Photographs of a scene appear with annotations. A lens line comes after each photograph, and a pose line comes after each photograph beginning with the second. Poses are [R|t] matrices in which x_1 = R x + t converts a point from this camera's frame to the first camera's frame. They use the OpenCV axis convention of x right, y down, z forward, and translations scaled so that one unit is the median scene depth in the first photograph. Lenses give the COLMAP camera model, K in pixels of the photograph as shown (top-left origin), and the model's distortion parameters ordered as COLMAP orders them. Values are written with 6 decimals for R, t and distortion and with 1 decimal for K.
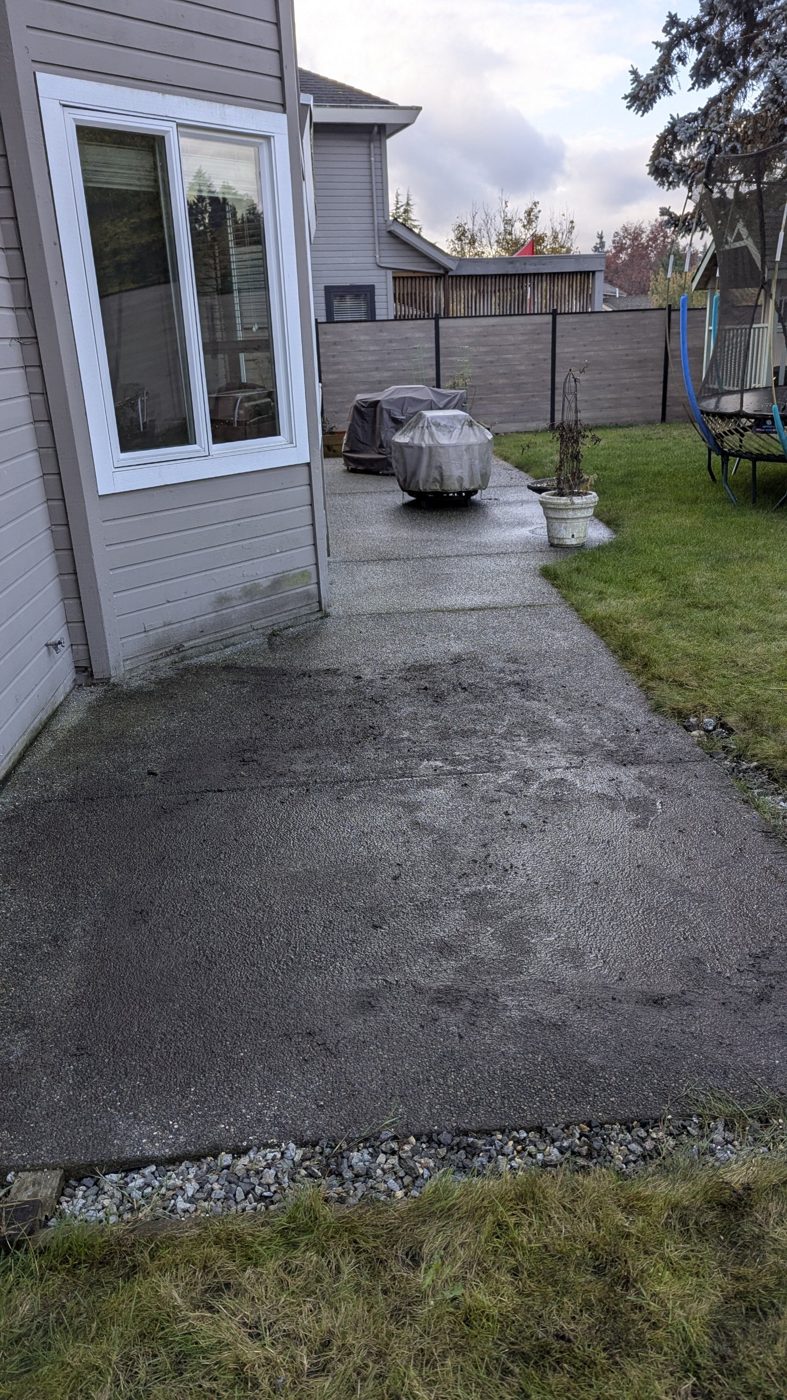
lens RADIAL K [[974.1, 0, 393.5], [0, 974.1, 700.0], [0, 0, 1]] dist [0.058661, -0.059952]
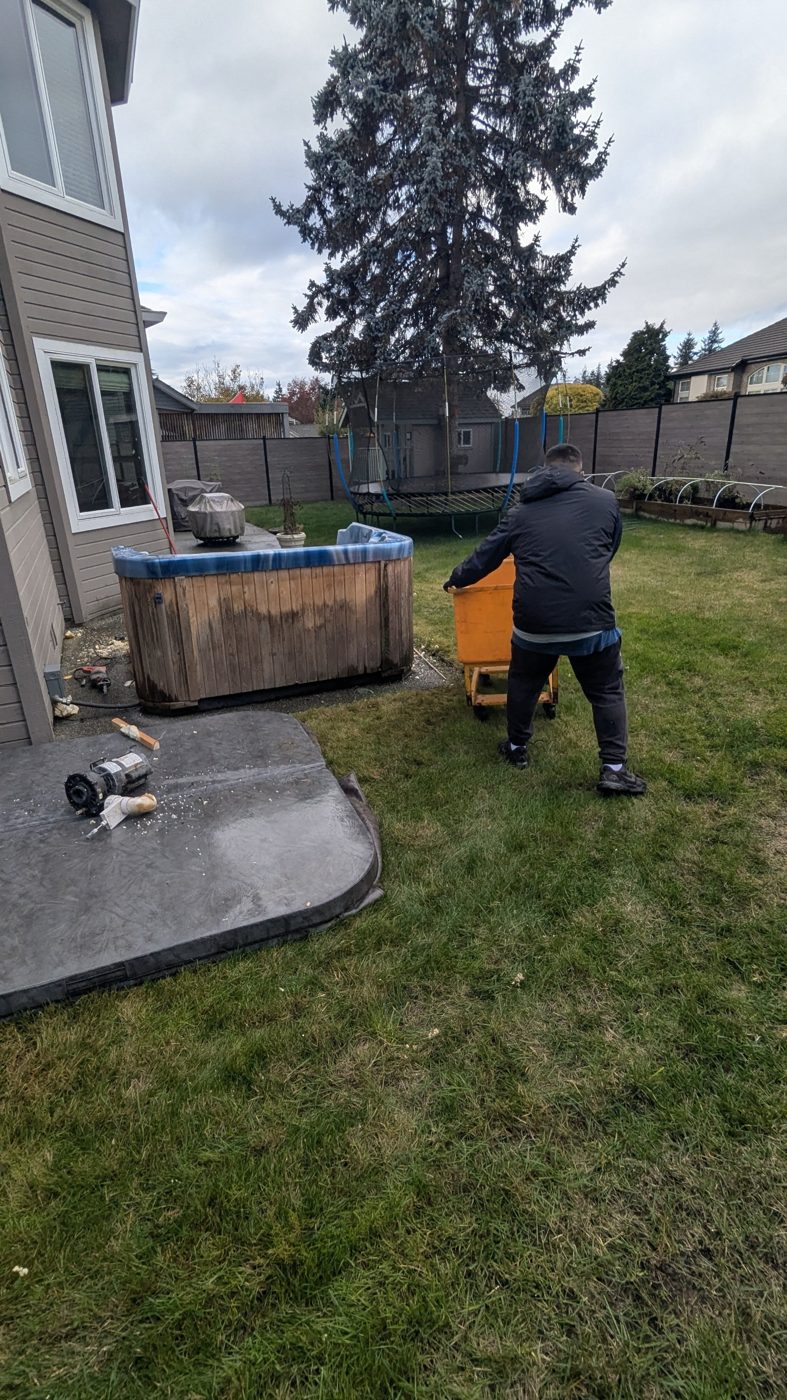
lens RADIAL K [[642.5, 0, 395.7], [0, 642.5, 672.1], [0, 0, 1]] dist [-0.000309, -0.000170]
pose [[0.937917, -0.104071, 0.330881, -0.042928], [0.110530, 0.993873, -0.000709, 0.048835], [-0.328779, 0.037237, 0.943672, -0.151248]]
